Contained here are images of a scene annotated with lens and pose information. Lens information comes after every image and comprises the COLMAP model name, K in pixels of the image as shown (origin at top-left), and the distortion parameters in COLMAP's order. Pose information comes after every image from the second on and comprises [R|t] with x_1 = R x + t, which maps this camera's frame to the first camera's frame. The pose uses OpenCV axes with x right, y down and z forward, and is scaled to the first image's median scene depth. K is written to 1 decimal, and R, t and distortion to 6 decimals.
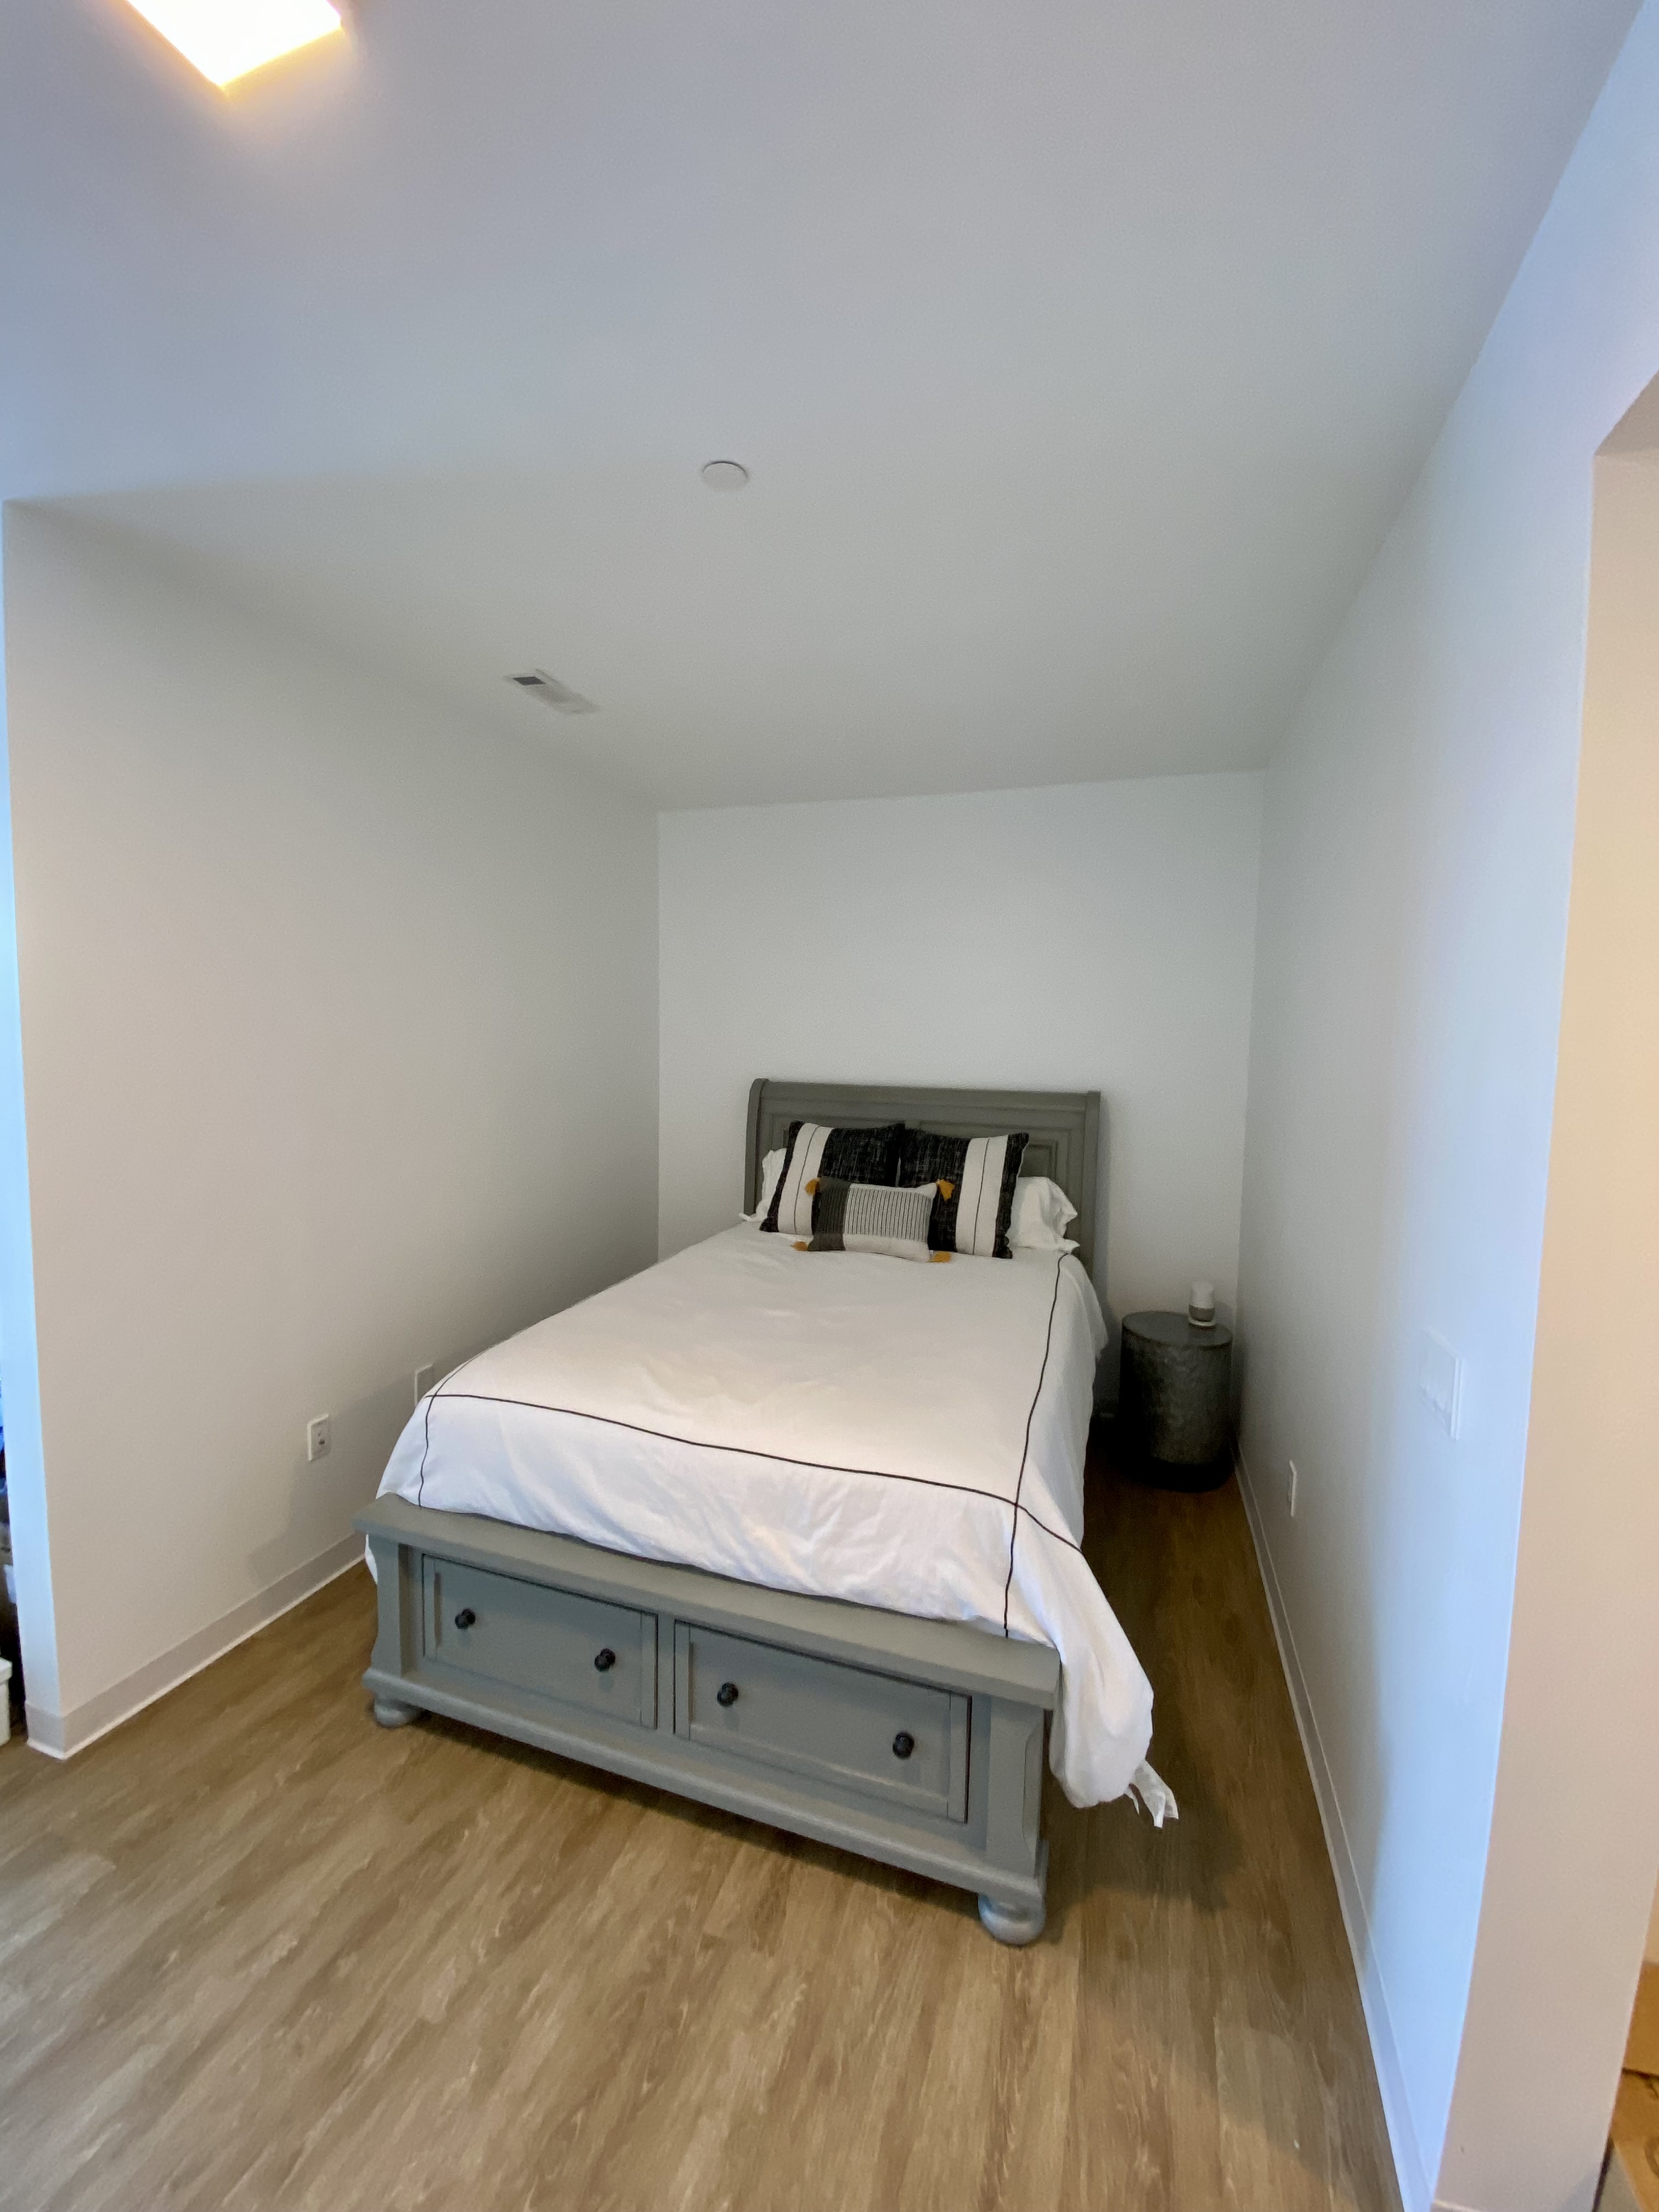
lens RADIAL K [[896.6, 0, 829.5], [0, 896.6, 1106.0], [0, 0, 1]] dist [-0.001861, -0.009763]
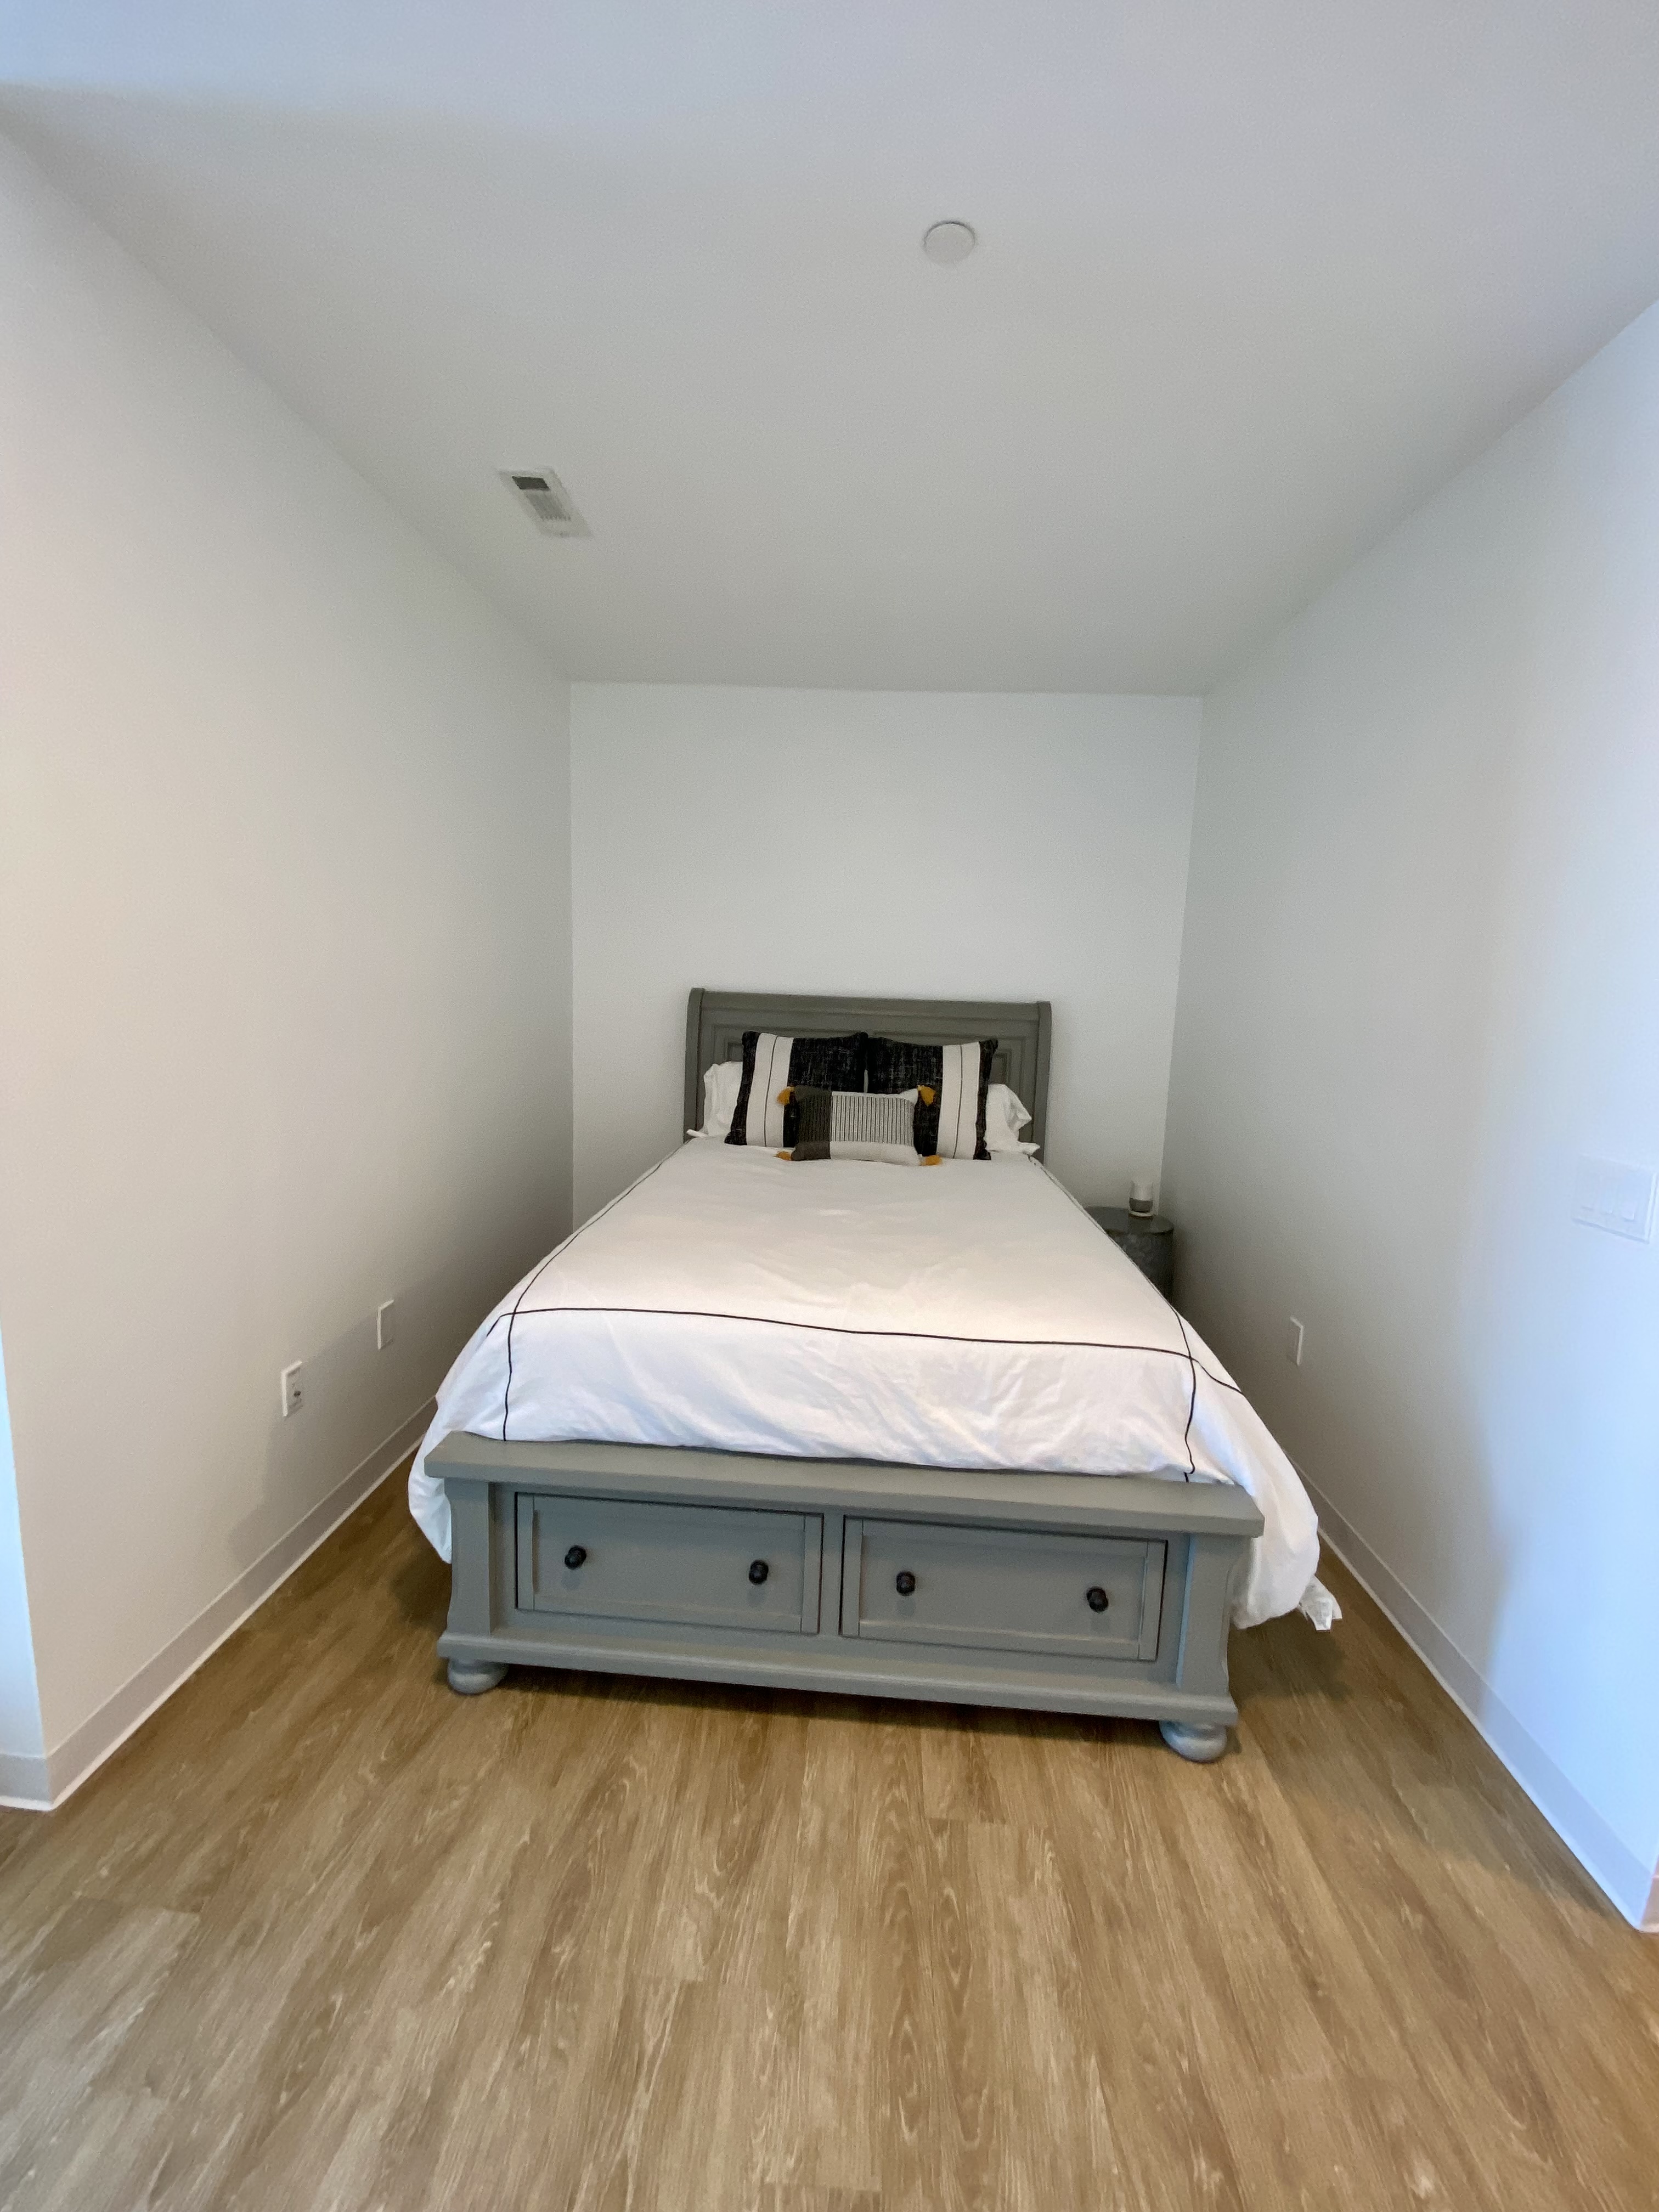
lens RADIAL K [[883.0, 0, 831.8], [0, 883.0, 1113.9], [0, 0, 1]] dist [0.001836, -0.010619]
pose [[0.964646, -0.019108, 0.262855, -0.434952], [0.002416, 0.997968, 0.063678, 0.095350], [-0.263538, -0.060791, 0.962732, 0.139453]]
